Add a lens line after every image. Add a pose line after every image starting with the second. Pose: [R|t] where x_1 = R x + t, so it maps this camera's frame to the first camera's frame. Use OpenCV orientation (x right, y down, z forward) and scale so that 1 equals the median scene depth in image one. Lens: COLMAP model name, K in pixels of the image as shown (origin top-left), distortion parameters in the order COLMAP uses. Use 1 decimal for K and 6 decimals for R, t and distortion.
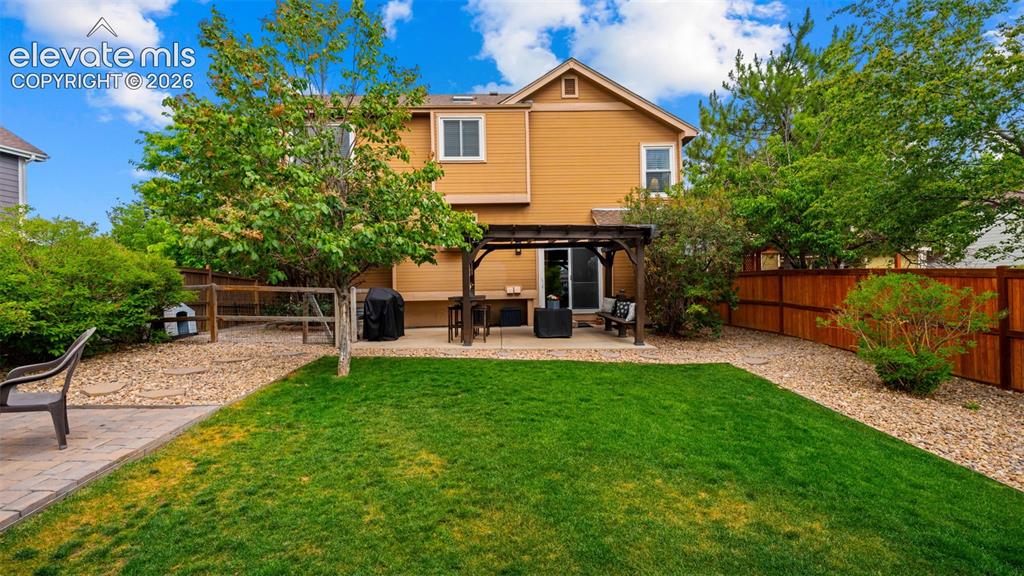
lens RADIAL K [[418.6, 0, 507.0], [0, 418.6, 285.9], [0, 0, 1]] dist [0.000357, -0.000938]
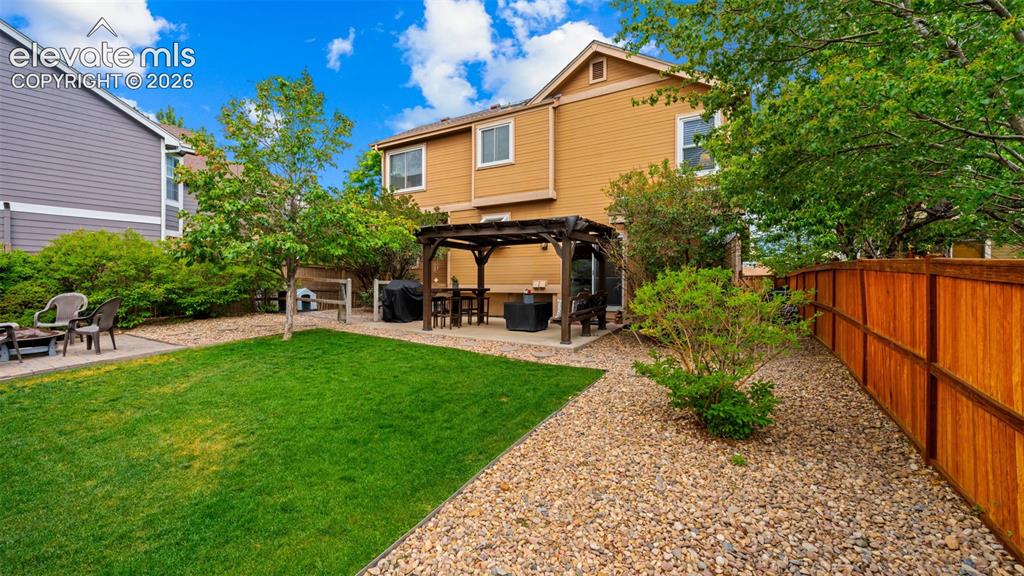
lens RADIAL K [[418.6, 0, 510.0], [0, 418.6, 280.0], [0, 0, 1]] dist [0.000357, -0.000938]
pose [[0.840641, 0.014944, -0.541386, 0.516948], [-0.013156, 0.999888, 0.007172, -0.007262], [0.541433, 0.001093, 0.840743, 0.101756]]
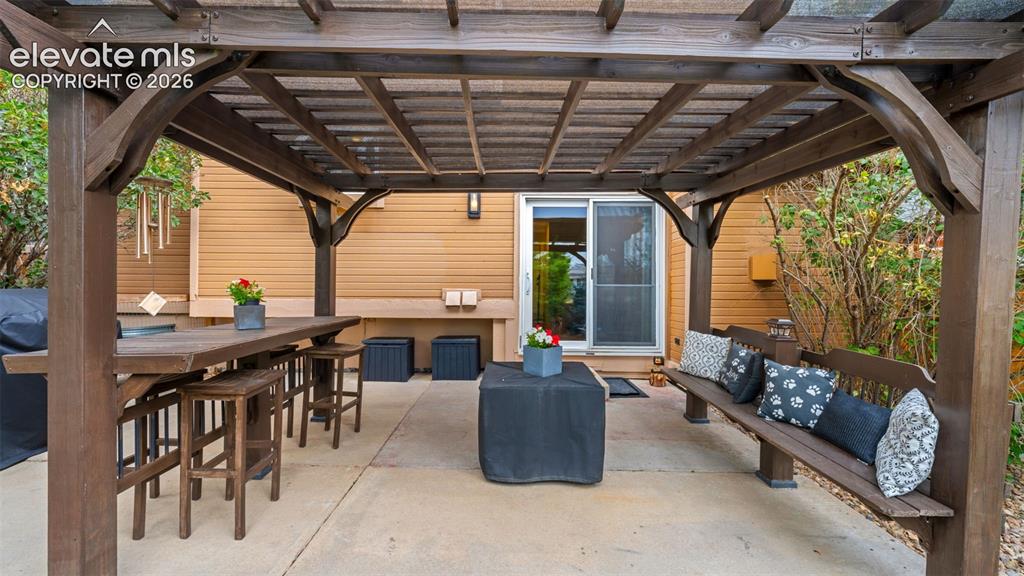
lens RADIAL K [[418.6, 0, 506.1], [0, 418.6, 282.6], [0, 0, 1]] dist [0.000357, -0.000938]
pose [[0.998938, 0.023524, -0.039614, 0.080537], [-0.023422, 0.999721, 0.003016, -0.009122], [0.039674, -0.002085, 0.999210, 0.571270]]
